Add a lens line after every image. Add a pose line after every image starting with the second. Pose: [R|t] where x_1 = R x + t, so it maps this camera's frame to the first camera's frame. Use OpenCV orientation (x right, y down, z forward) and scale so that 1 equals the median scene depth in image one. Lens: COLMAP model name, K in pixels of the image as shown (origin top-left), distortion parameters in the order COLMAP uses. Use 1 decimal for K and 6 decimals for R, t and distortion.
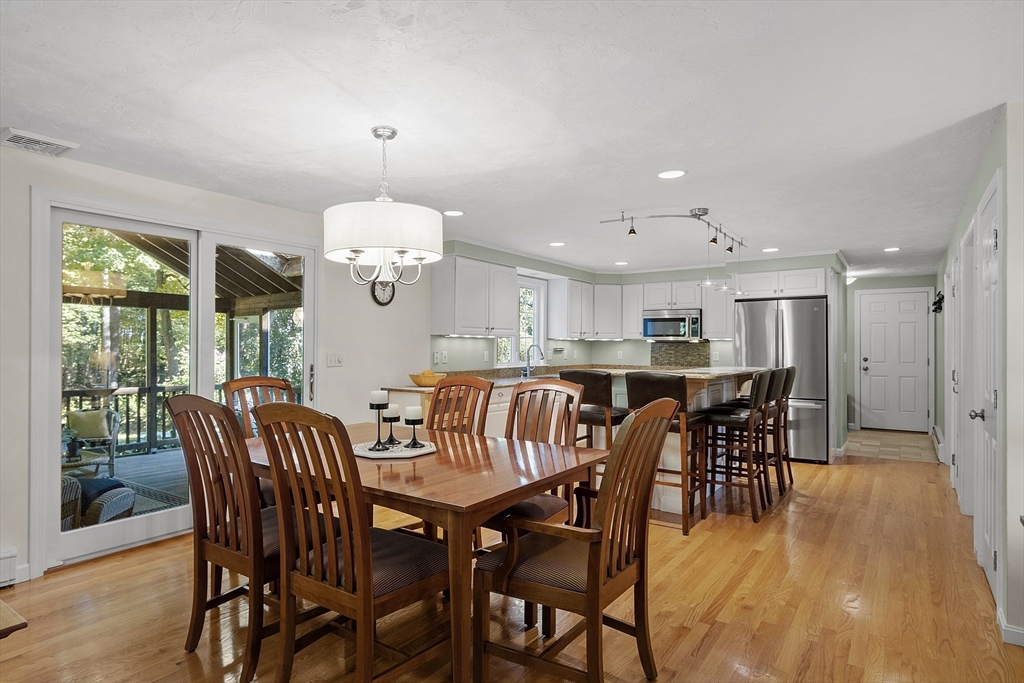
lens RADIAL K [[544.4, 0, 477.6], [0, 544.4, 341.6], [0, 0, 1]] dist [-0.001763, -0.001108]
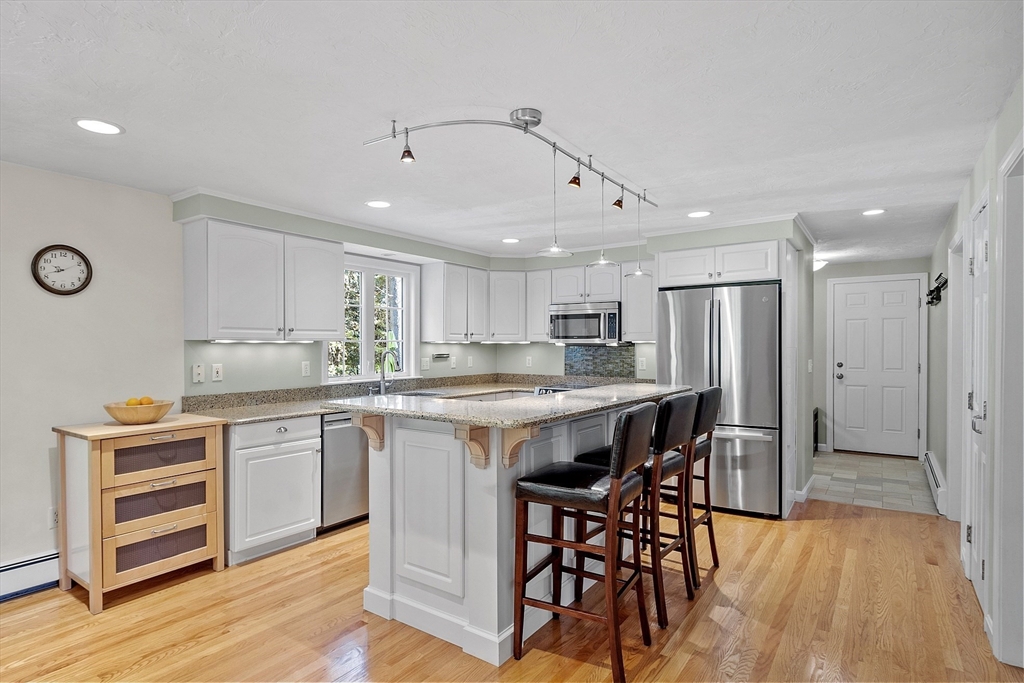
lens RADIAL K [[536.4, 0, 471.9], [0, 536.4, 349.8], [0, 0, 1]] dist [0.002886, 0.000524]
pose [[0.999939, -0.006178, 0.009180, 0.206148], [0.006029, 0.999850, 0.016239, -0.007073], [-0.009279, -0.016182, 0.999826, 0.269026]]
